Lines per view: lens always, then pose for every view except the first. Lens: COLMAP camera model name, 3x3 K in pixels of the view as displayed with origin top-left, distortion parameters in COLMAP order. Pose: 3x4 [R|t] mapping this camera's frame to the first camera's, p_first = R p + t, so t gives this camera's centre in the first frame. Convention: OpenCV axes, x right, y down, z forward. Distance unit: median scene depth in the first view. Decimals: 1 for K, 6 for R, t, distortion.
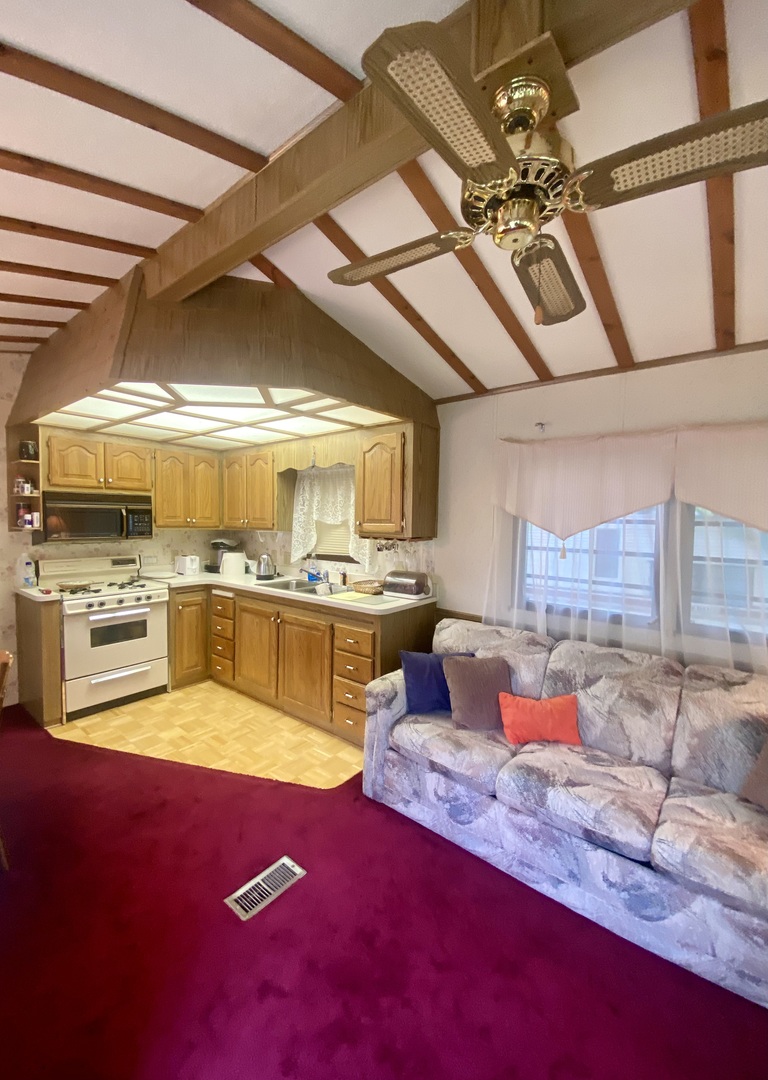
lens RADIAL K [[456.0, 0, 384.0], [0, 456.0, 540.0], [0, 0, 1]] dist [-0.026230, -0.000399]
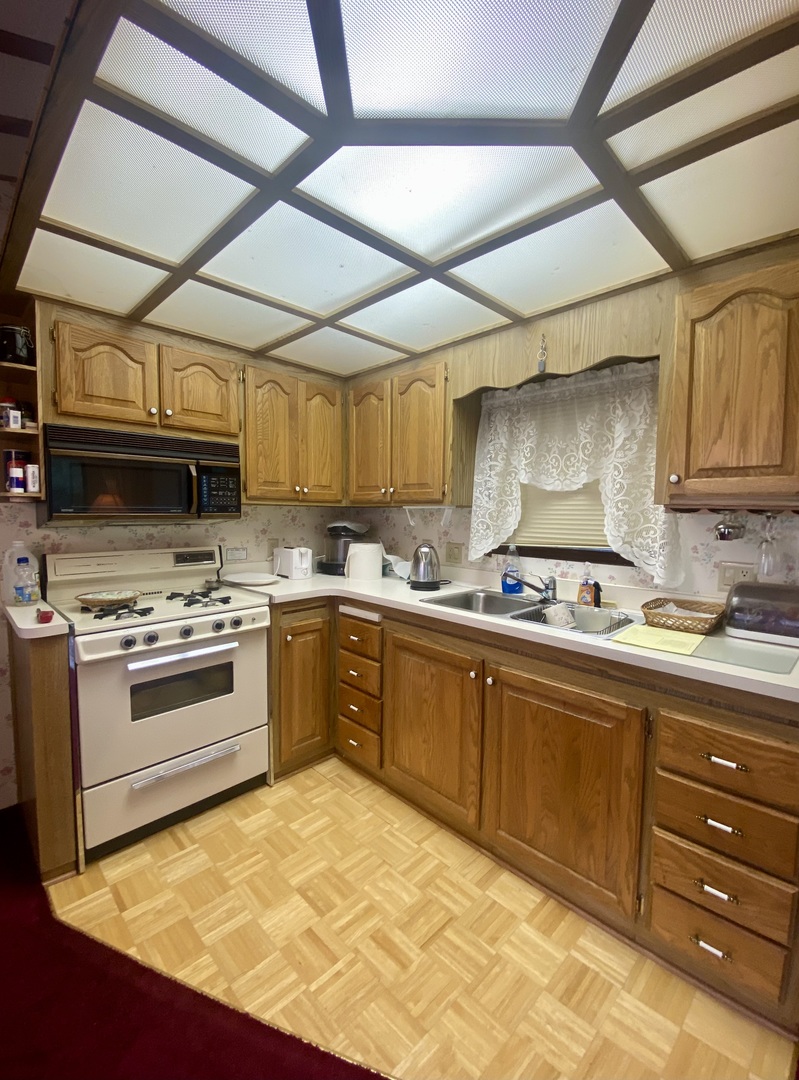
lens RADIAL K [[447.9, 0, 399.5], [0, 447.9, 540.0], [0, 0, 1]] dist [0.001077, -0.014522]
pose [[0.993579, 0.003549, -0.113082, -0.252046], [-0.001708, 0.999865, 0.016370, 0.016231], [0.113124, -0.016071, 0.993451, 0.465300]]
